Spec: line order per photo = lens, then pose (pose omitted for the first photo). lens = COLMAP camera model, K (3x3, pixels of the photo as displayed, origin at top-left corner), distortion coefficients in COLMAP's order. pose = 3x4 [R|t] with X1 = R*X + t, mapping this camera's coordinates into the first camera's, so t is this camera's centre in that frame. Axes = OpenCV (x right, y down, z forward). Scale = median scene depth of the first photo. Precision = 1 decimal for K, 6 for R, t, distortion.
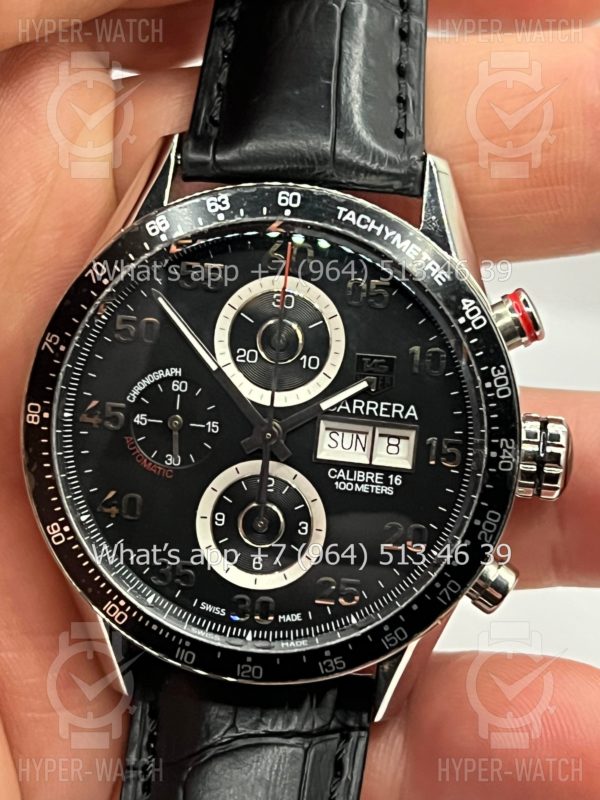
lens RADIAL K [[1881.6, 0, 306.5], [0, 1881.6, 395.6], [0, 0, 1]] dist [0.186344, 0.000000]
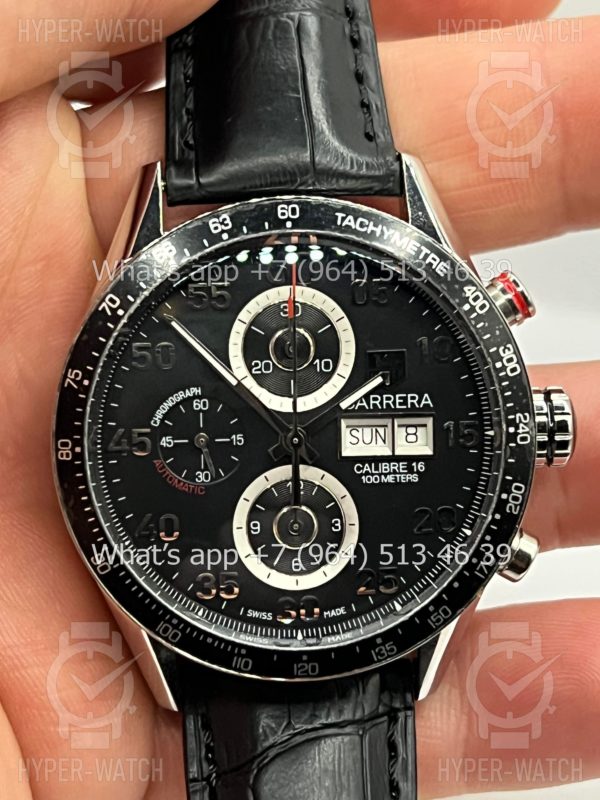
lens RADIAL K [[1881.6, 0, 299.3], [0, 1881.6, 396.7], [0, 0, 1]] dist [0.186344, 0.000000]
pose [[0.982996, -0.129581, 0.130108, -0.148585], [0.129606, 0.991531, 0.008311, -0.010935], [-0.130083, 0.008693, 0.991465, -0.026144]]
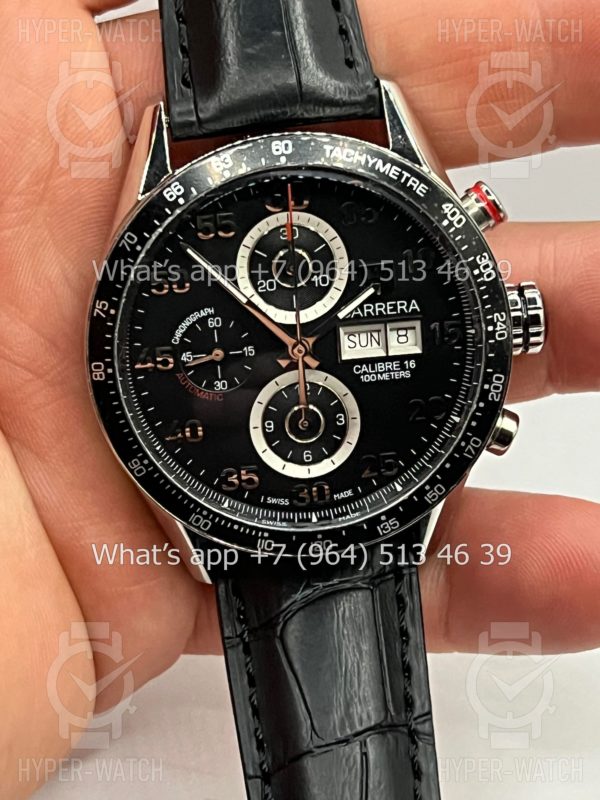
lens RADIAL K [[1881.6, 0, 302.1], [0, 1881.6, 406.1], [0, 0, 1]] dist [0.186344, 0.000000]
pose [[0.972622, -0.204280, 0.110799, -0.155062], [0.188280, 0.972147, 0.139574, -0.107440], [-0.136225, -0.114892, 0.983993, -0.156317]]
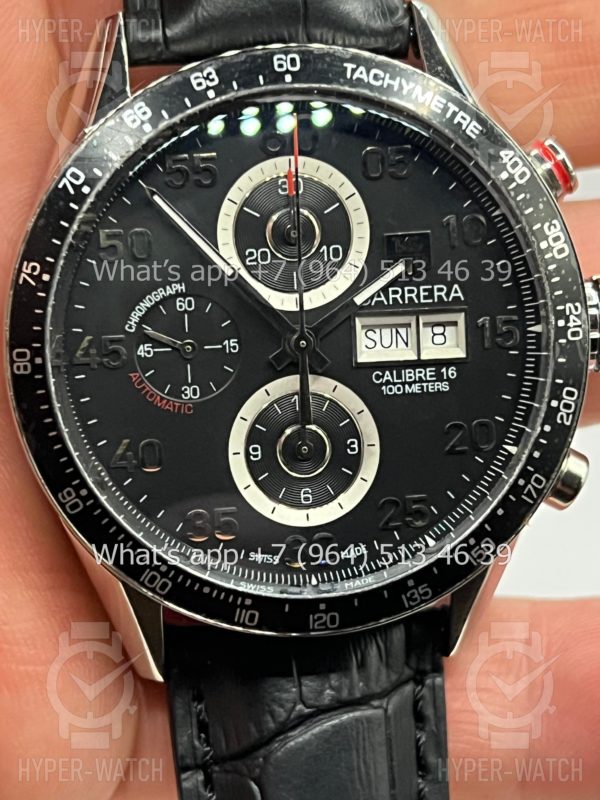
lens RADIAL K [[1881.6, 0, 295.1], [0, 1881.6, 396.9], [0, 0, 1]] dist [0.186344, 0.000000]
pose [[0.966452, -0.159517, 0.201309, -0.197417], [0.161132, 0.986897, 0.008444, 0.036979], [-0.200018, 0.024276, 0.979491, 0.166279]]
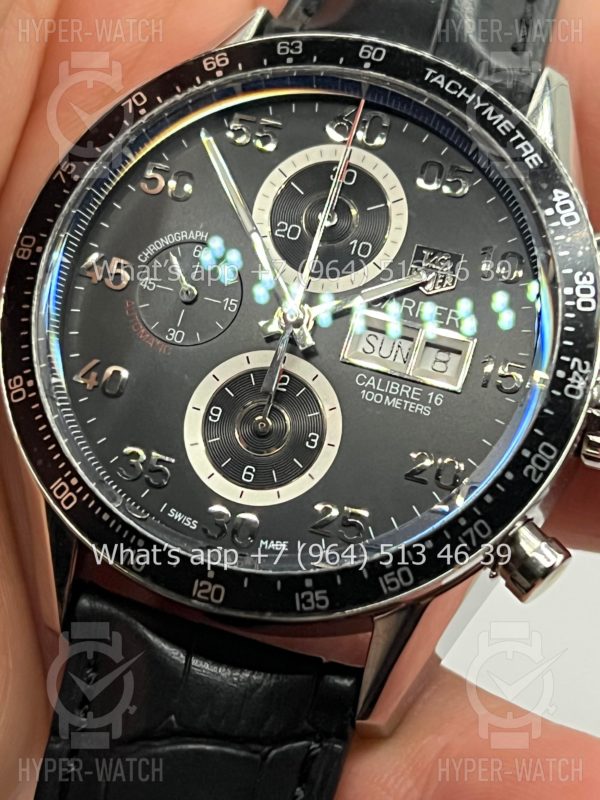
lens RADIAL K [[1881.6, 0, 299.6], [0, 1881.6, 401.2], [0, 0, 1]] dist [0.186344, 0.000000]
pose [[0.976006, 0.173904, -0.131032, 0.096329], [-0.204684, 0.938021, -0.279681, 0.283392], [0.074273, 0.299790, 0.951109, 0.229340]]
